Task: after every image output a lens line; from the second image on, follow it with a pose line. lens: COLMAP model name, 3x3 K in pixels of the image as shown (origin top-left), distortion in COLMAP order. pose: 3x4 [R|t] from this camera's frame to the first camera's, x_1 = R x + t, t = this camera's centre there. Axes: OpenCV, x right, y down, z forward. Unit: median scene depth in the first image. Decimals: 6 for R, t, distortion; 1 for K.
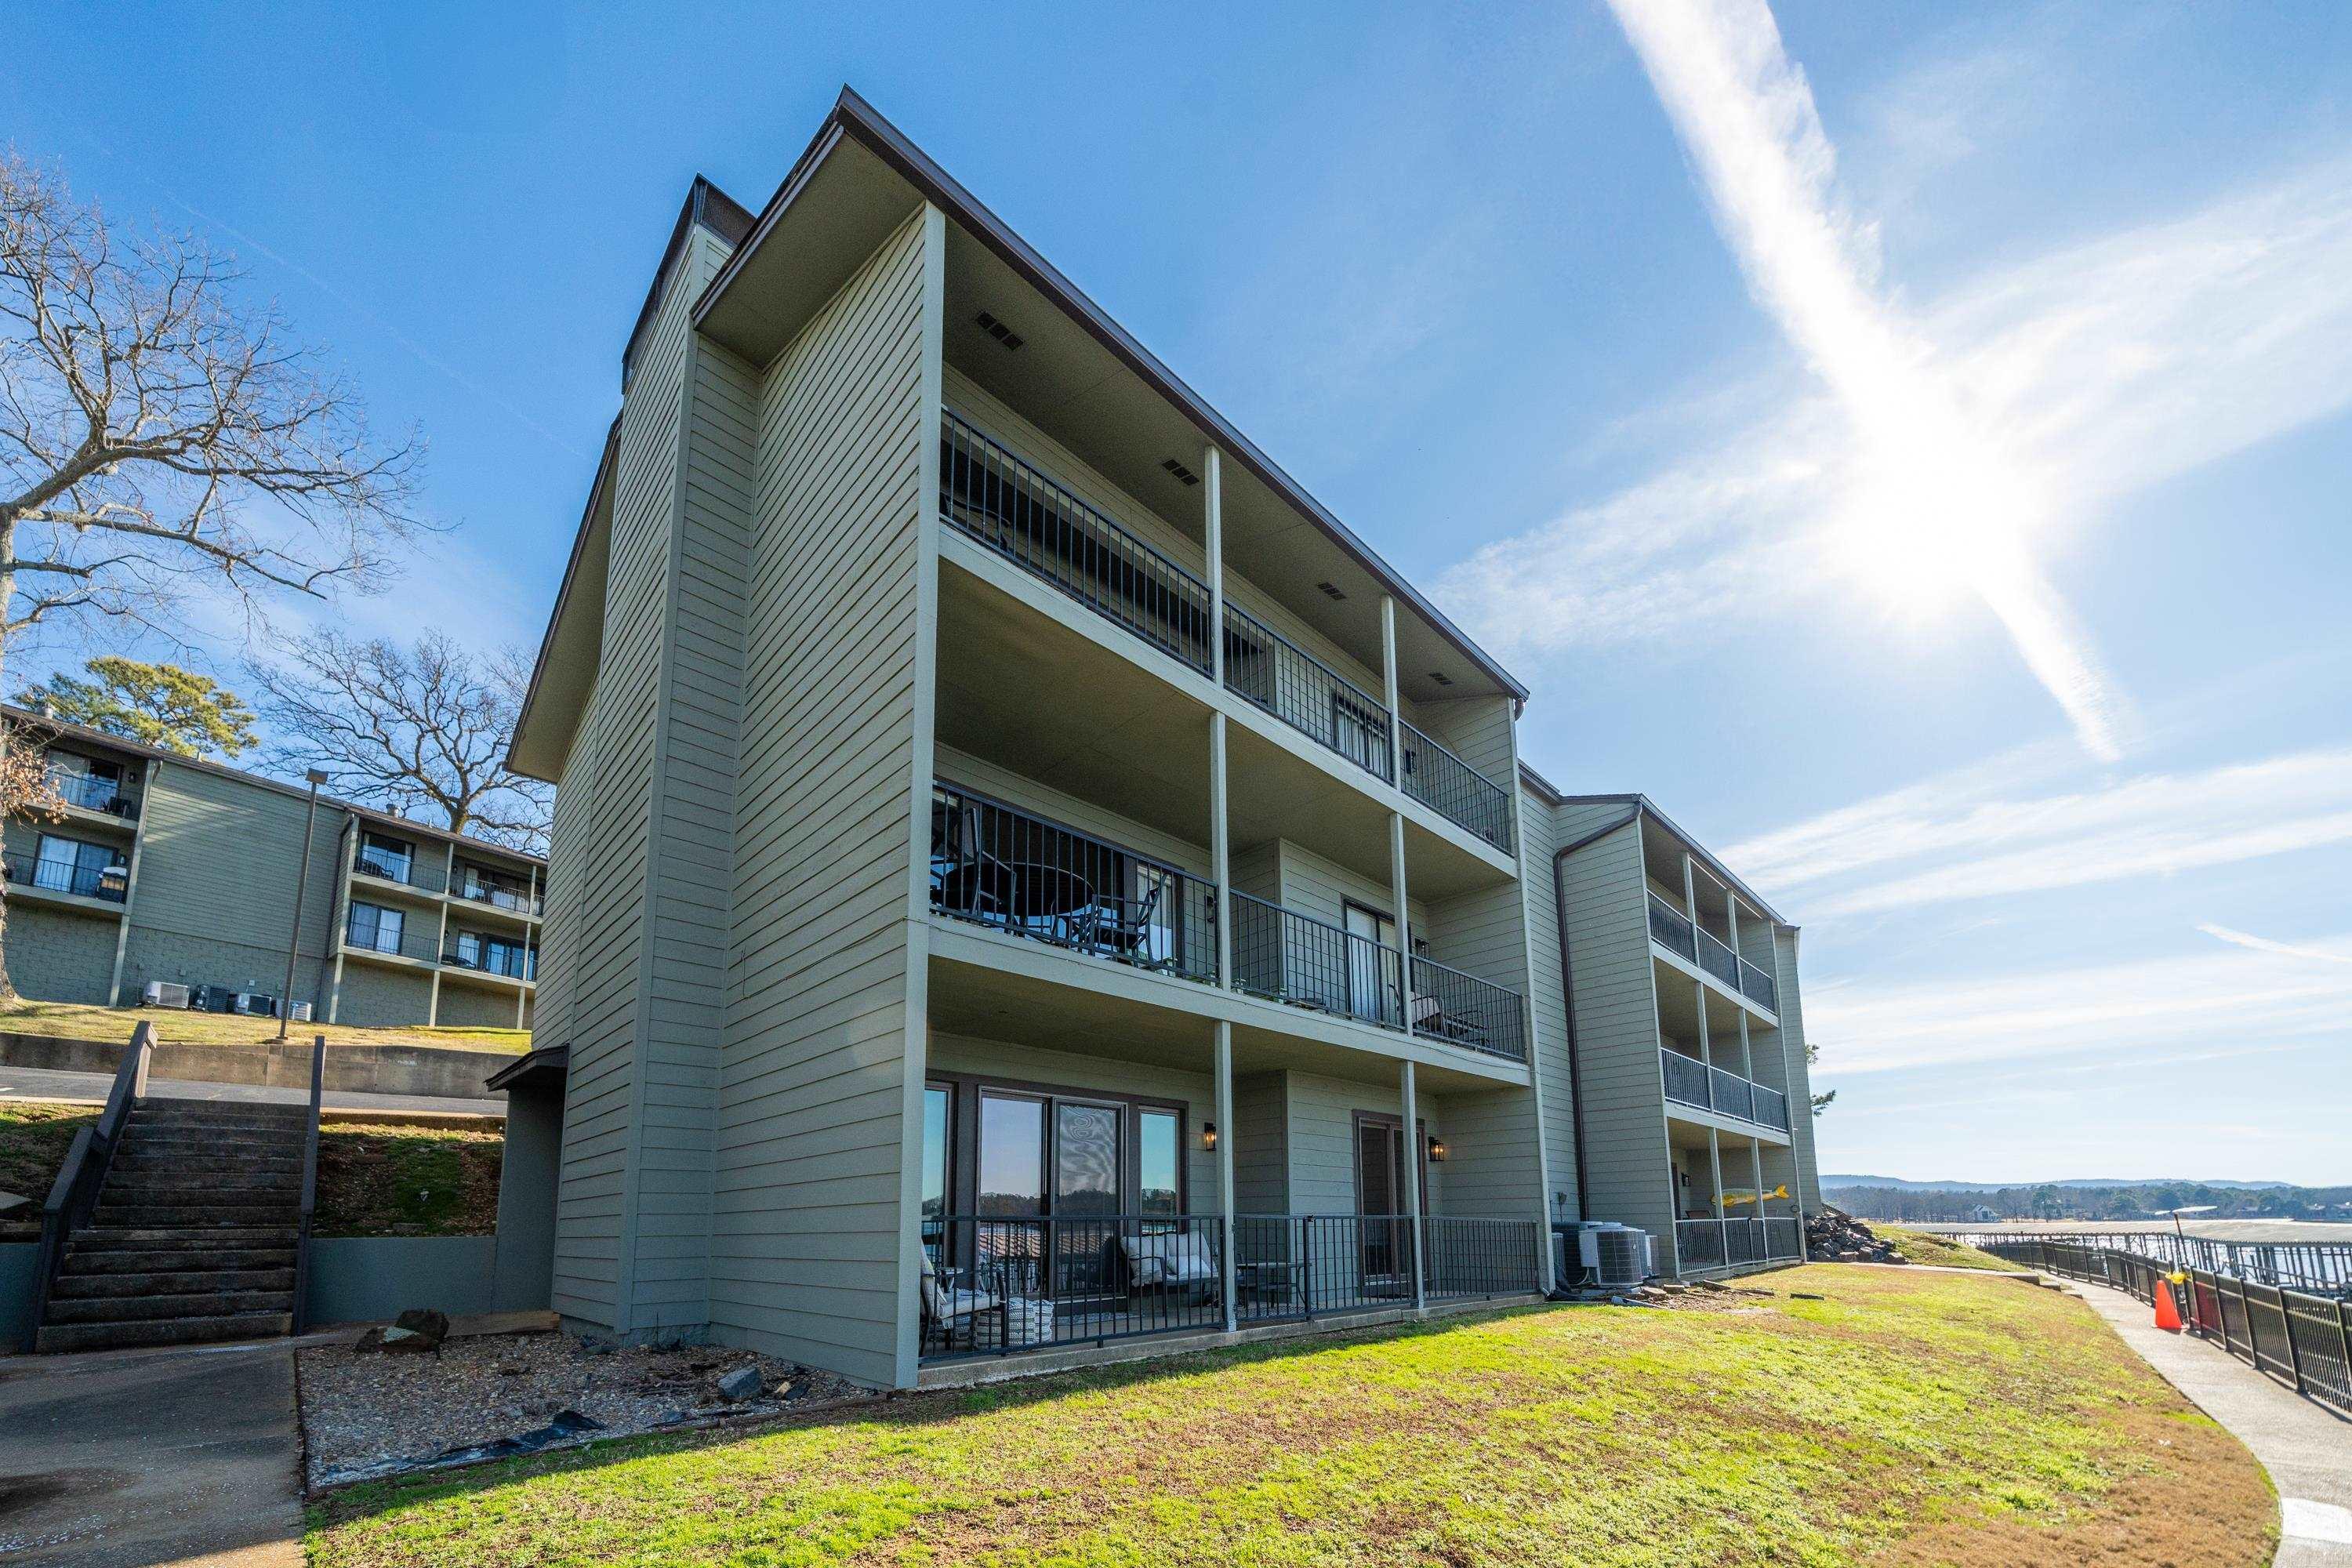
lens RADIAL K [[818.2, 0, 1169.1], [0, 818.2, 717.6], [0, 0, 1]] dist [0.000208, 0.000007]
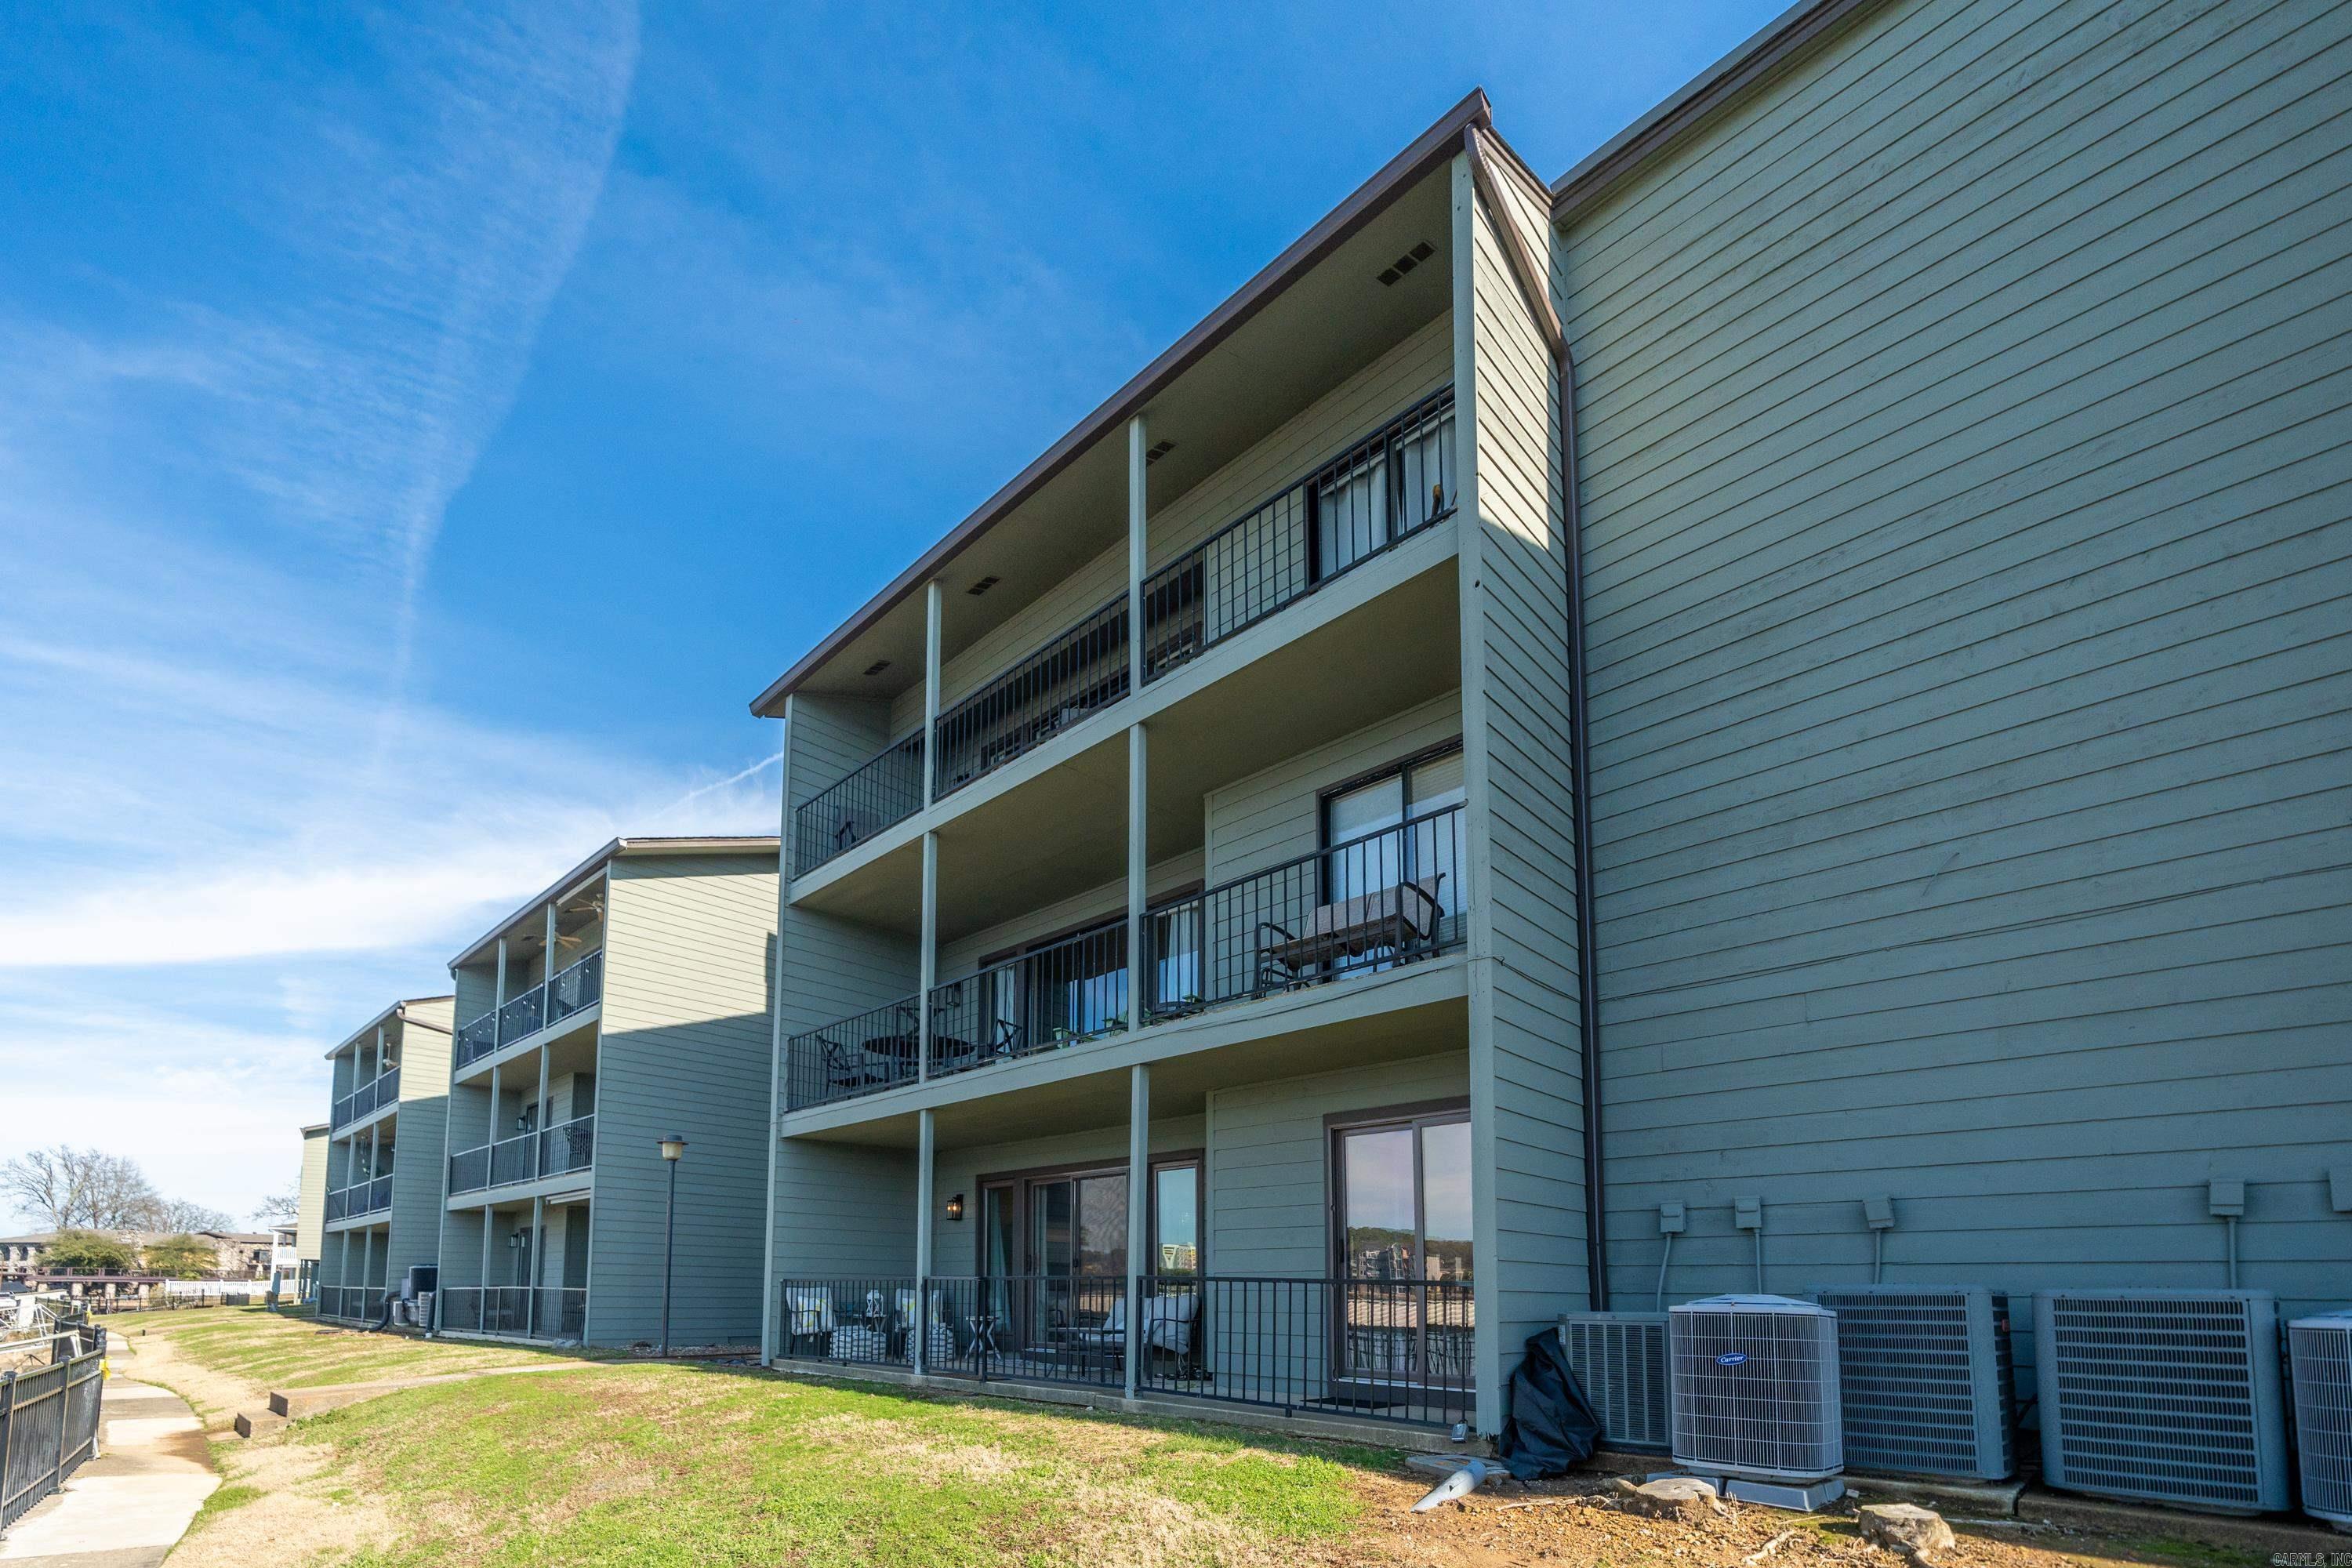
lens RADIAL K [[957.9, 0, 1176.8], [0, 957.9, 810.5], [0, 0, 1]] dist [-0.002455, -0.000102]
pose [[0.014301, -0.439375, -0.898190, 1.118217], [0.518372, 0.771399, -0.369098, 0.566794], [0.855035, -0.460318, 0.238792, 0.927575]]
